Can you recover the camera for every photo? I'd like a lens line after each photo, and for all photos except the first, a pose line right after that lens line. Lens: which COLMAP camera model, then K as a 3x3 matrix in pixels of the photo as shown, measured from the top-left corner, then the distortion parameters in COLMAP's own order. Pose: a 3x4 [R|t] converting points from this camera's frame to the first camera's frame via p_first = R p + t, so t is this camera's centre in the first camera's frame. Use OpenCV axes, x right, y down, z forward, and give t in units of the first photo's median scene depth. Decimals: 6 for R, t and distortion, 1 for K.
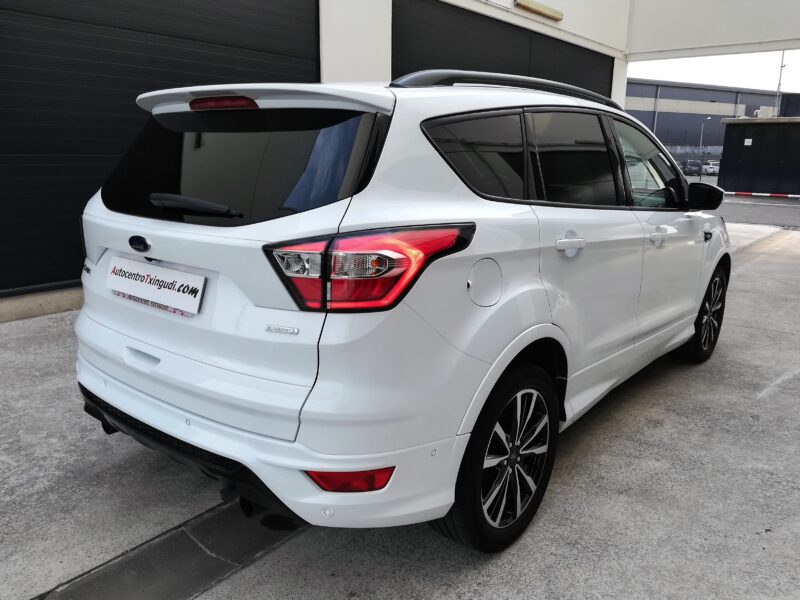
lens RADIAL K [[627.3, 0, 396.0], [0, 627.3, 300.1], [0, 0, 1]] dist [0.071418, -0.109050]
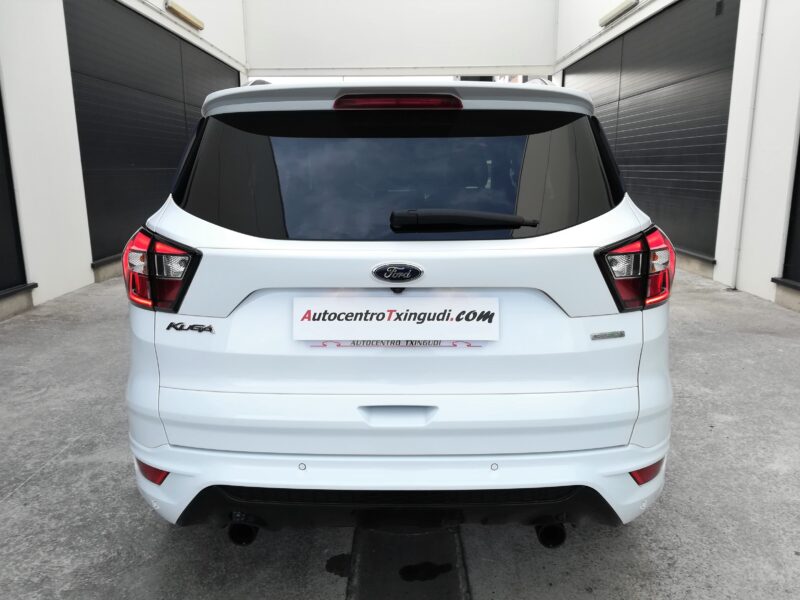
lens RADIAL K [[627.3, 0, 396.0], [0, 627.3, 300.1], [0, 0, 1]] dist [0.071418, -0.109050]
pose [[0.777044, -0.149137, 0.611524, -0.903063], [0.160355, 0.986373, 0.036796, -0.083683], [-0.608678, 0.069469, 0.790370, 0.370213]]
